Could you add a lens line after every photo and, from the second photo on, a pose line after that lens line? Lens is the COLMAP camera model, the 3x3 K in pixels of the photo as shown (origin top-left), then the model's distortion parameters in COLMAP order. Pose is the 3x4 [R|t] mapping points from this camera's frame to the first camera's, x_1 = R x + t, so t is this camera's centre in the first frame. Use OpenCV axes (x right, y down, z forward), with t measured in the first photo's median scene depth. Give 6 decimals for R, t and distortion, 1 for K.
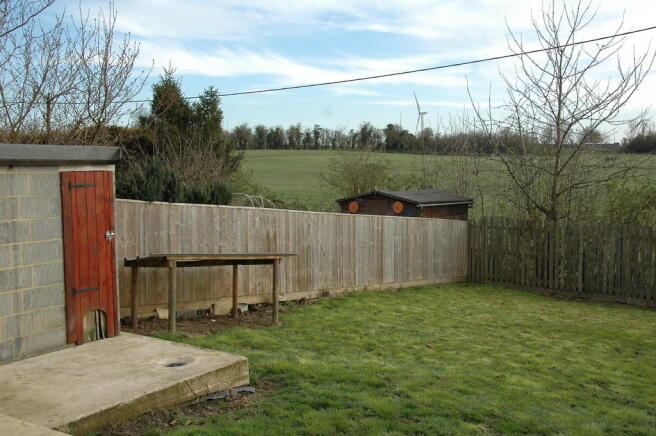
lens RADIAL K [[706.4, 0, 323.8], [0, 706.4, 225.1], [0, 0, 1]] dist [-0.055216, 0.301385]
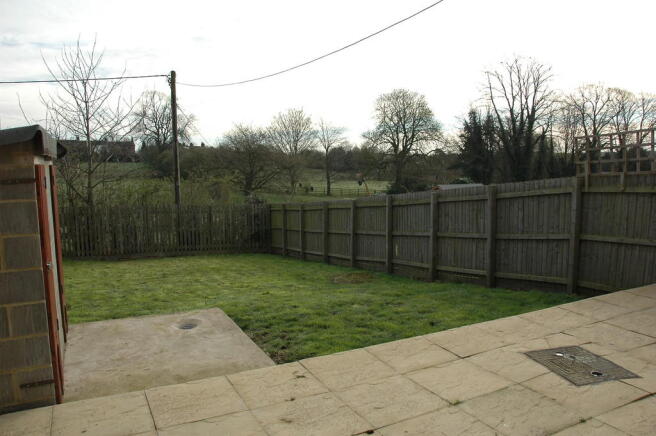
lens RADIAL K [[515.6, 0, 323.9], [0, 515.6, 222.1], [0, 0, 1]] dist [-0.169650, 0.134996]
pose [[0.491836, -0.098570, 0.865090, -0.403443], [0.080519, 0.994463, 0.067533, -0.007182], [-0.866957, 0.036442, 0.497049, 0.184934]]
